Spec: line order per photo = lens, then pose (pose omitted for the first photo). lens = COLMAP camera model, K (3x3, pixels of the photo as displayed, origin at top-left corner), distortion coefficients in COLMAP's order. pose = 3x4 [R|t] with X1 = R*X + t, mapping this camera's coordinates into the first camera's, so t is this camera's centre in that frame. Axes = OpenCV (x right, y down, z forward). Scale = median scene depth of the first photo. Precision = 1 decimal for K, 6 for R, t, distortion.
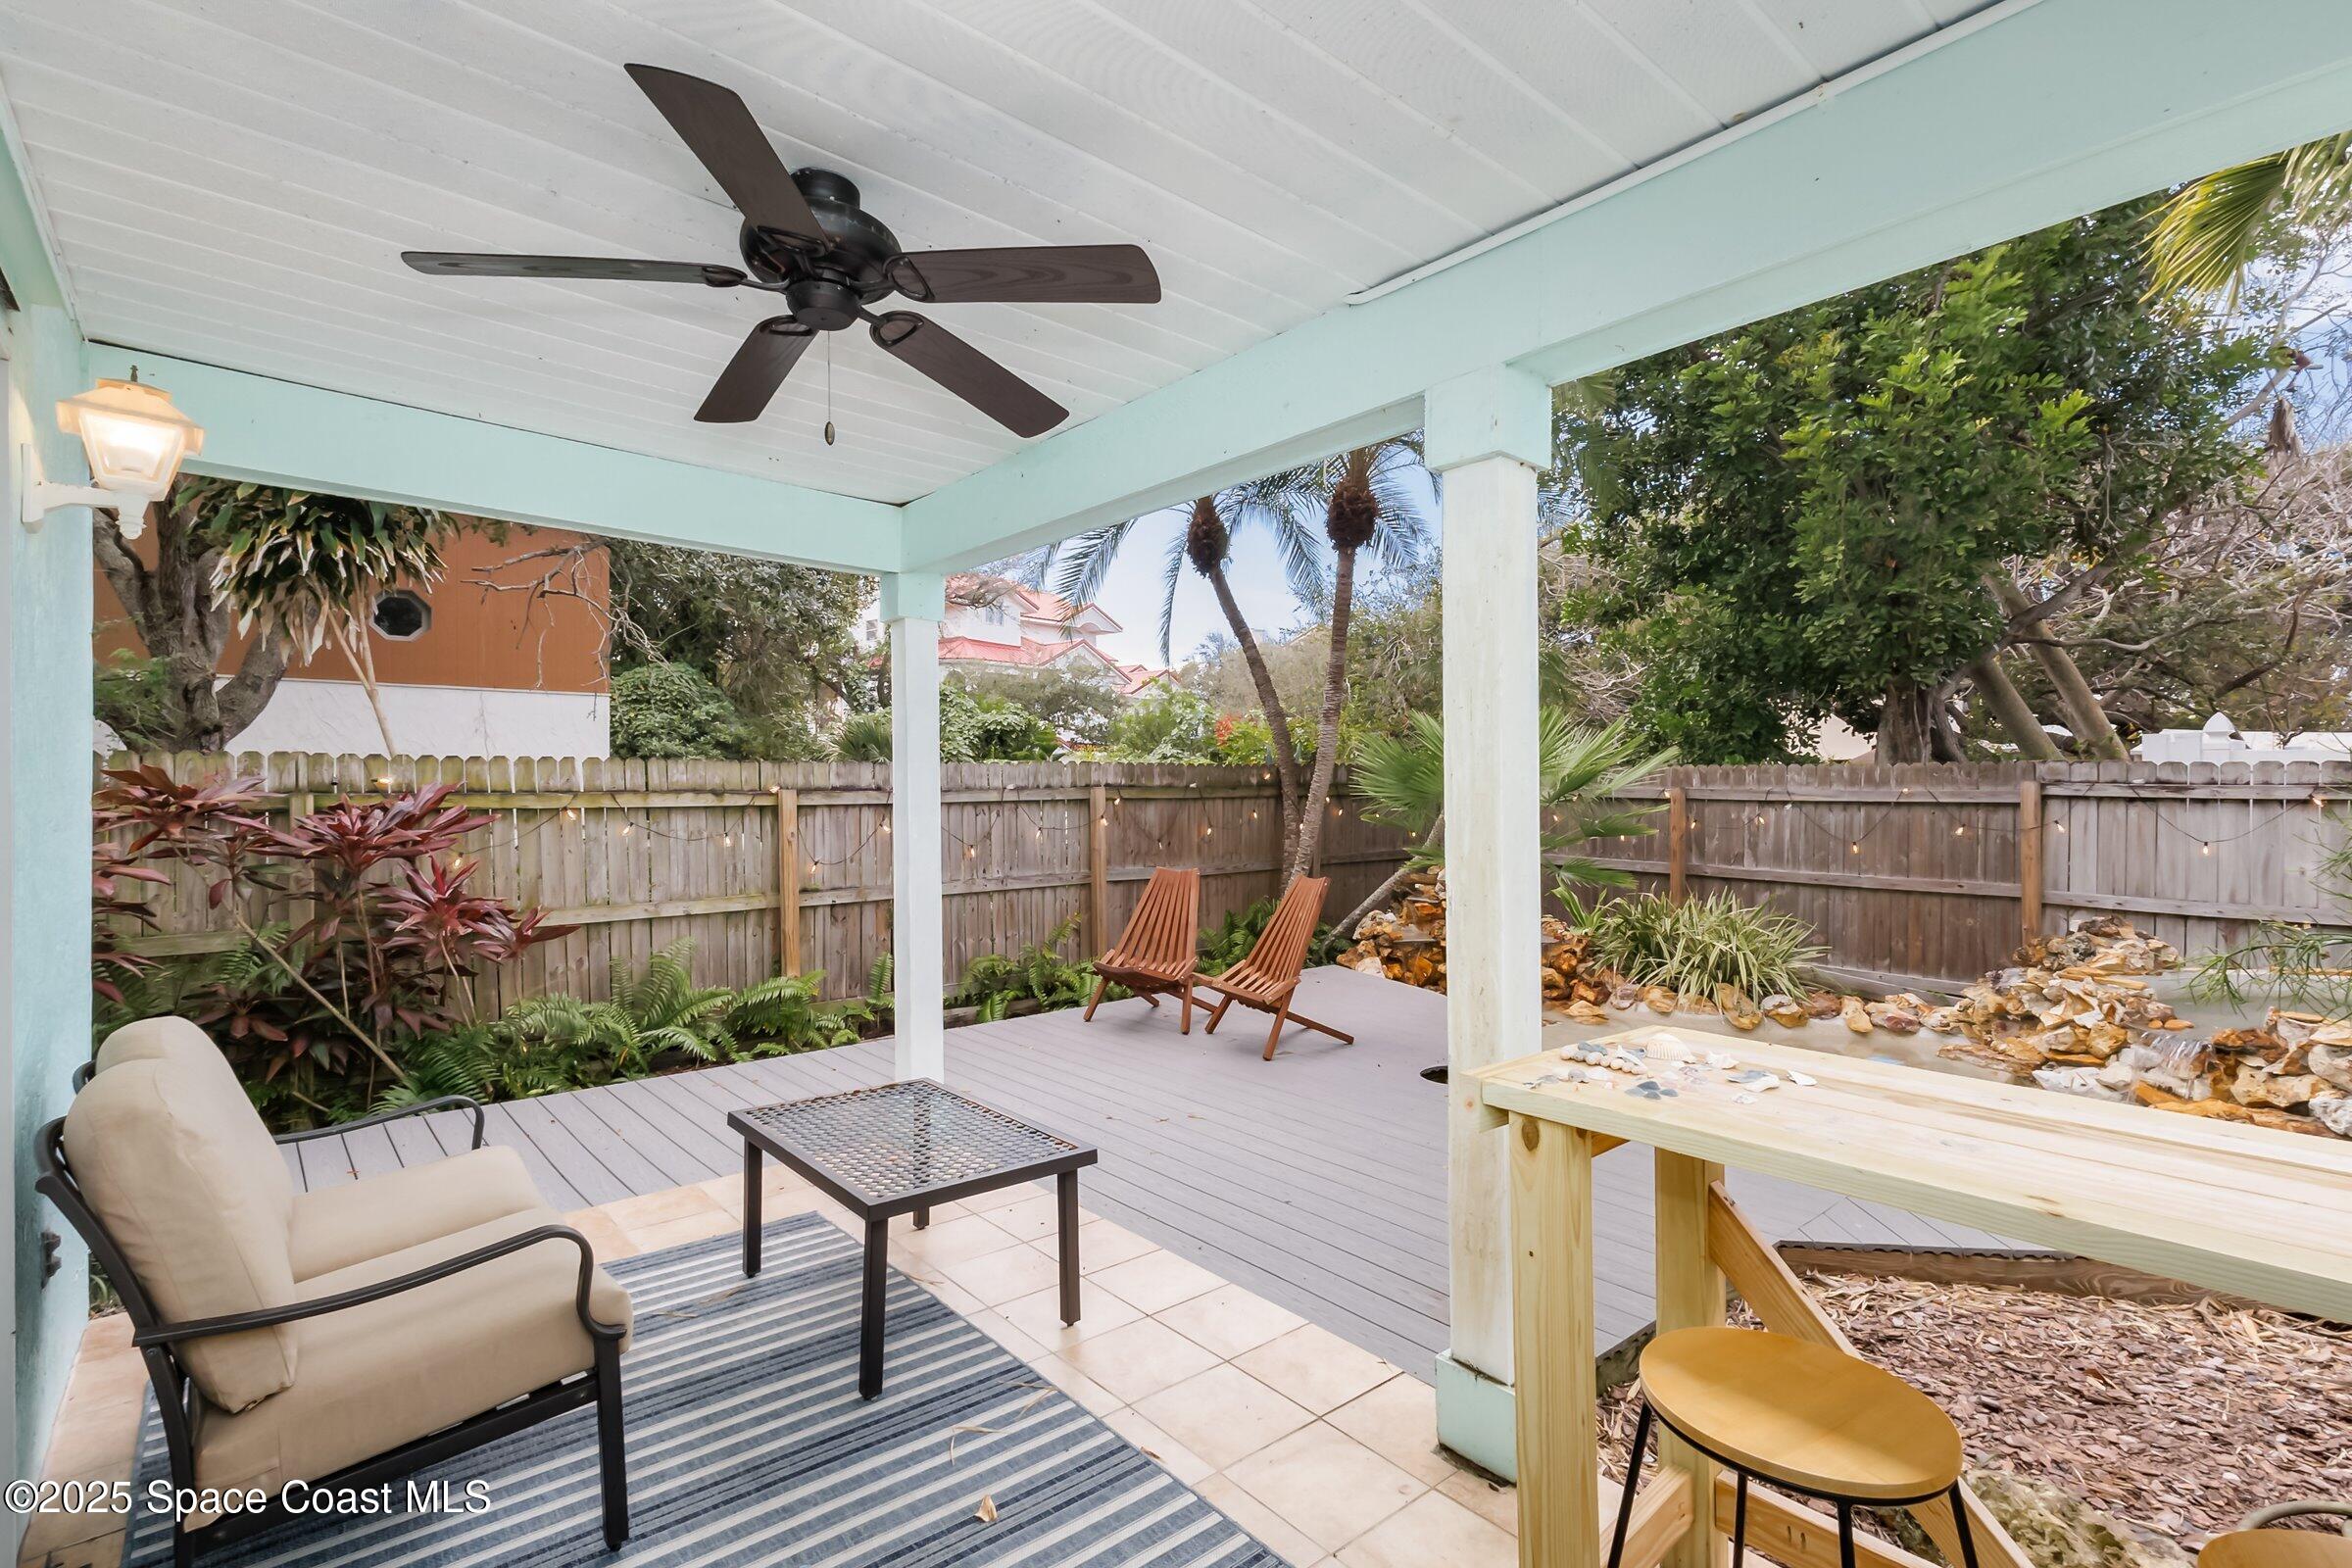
lens RADIAL K [[1110.0, 0, 1176.0], [0, 1110.0, 784.0], [0, 0, 1]] dist [0.027804, -0.008590]
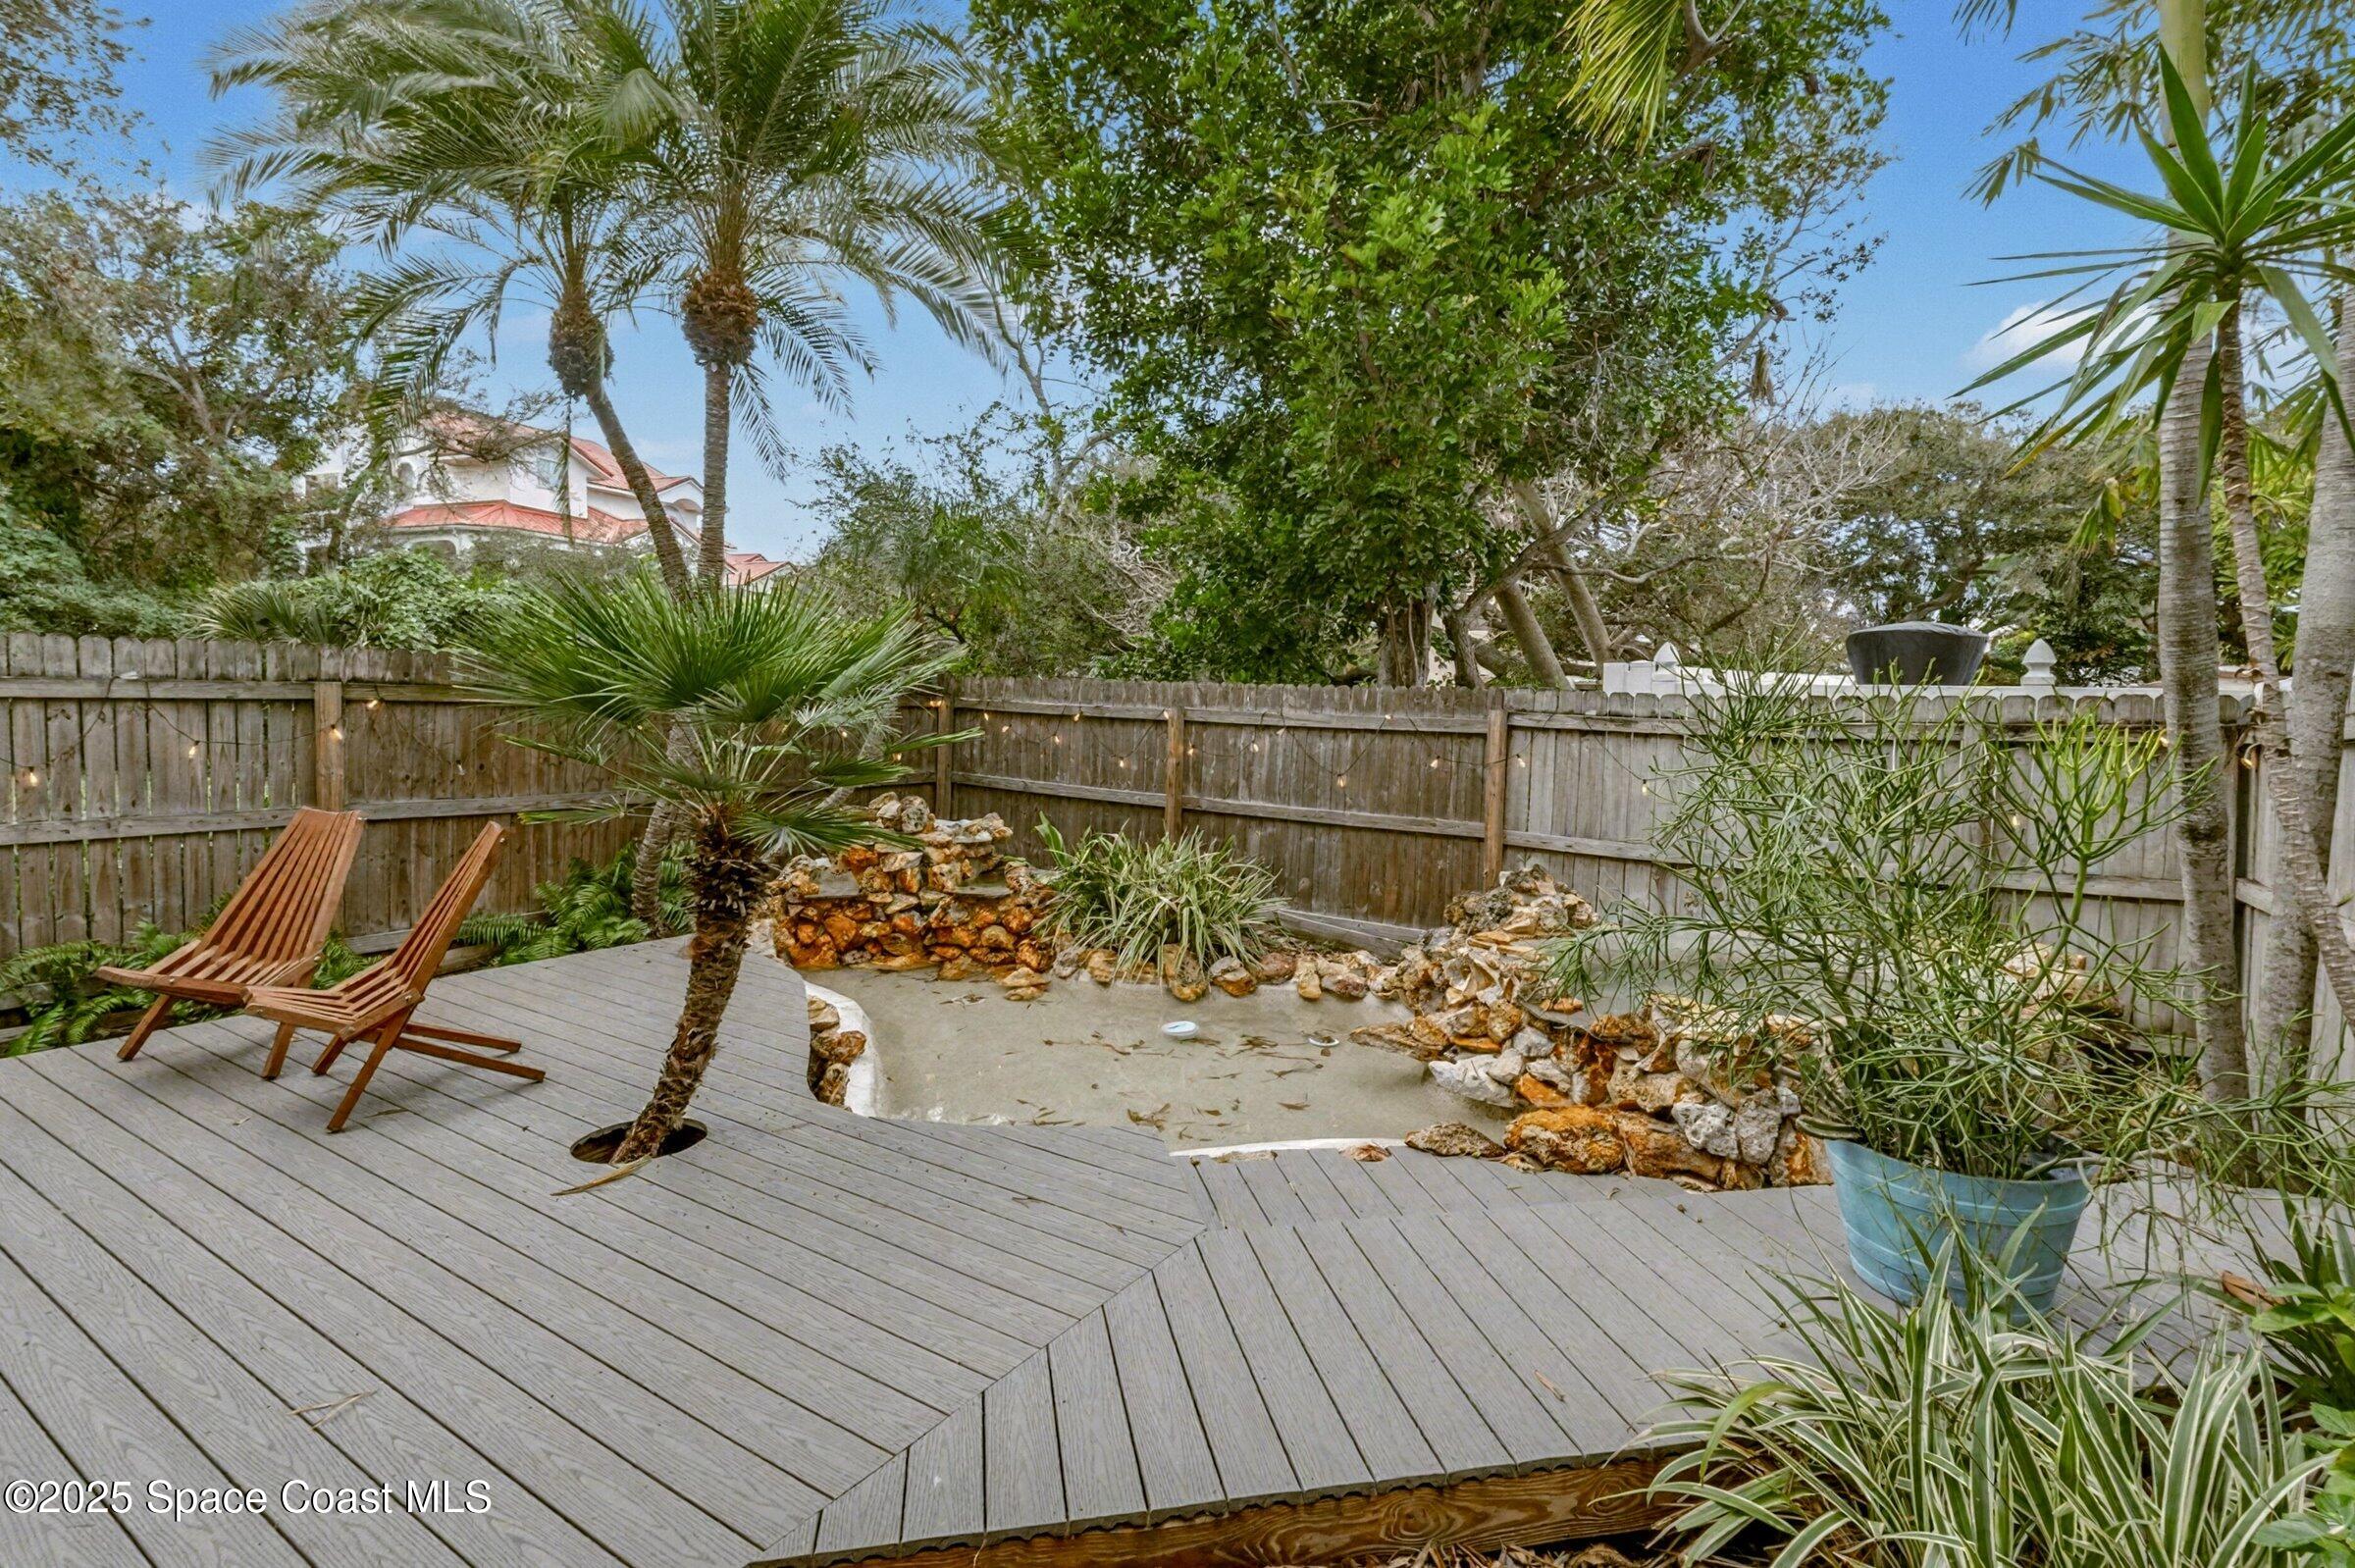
lens RADIAL K [[1198.2, 0, 1168.4], [0, 1198.2, 742.0], [0, 0, 1]] dist [0.032022, 0.000101]
pose [[0.952375, 0.018568, 0.304363, 0.220179], [-0.029995, 0.999008, 0.032912, -0.000445], [-0.303450, -0.040474, 0.951987, 0.166667]]
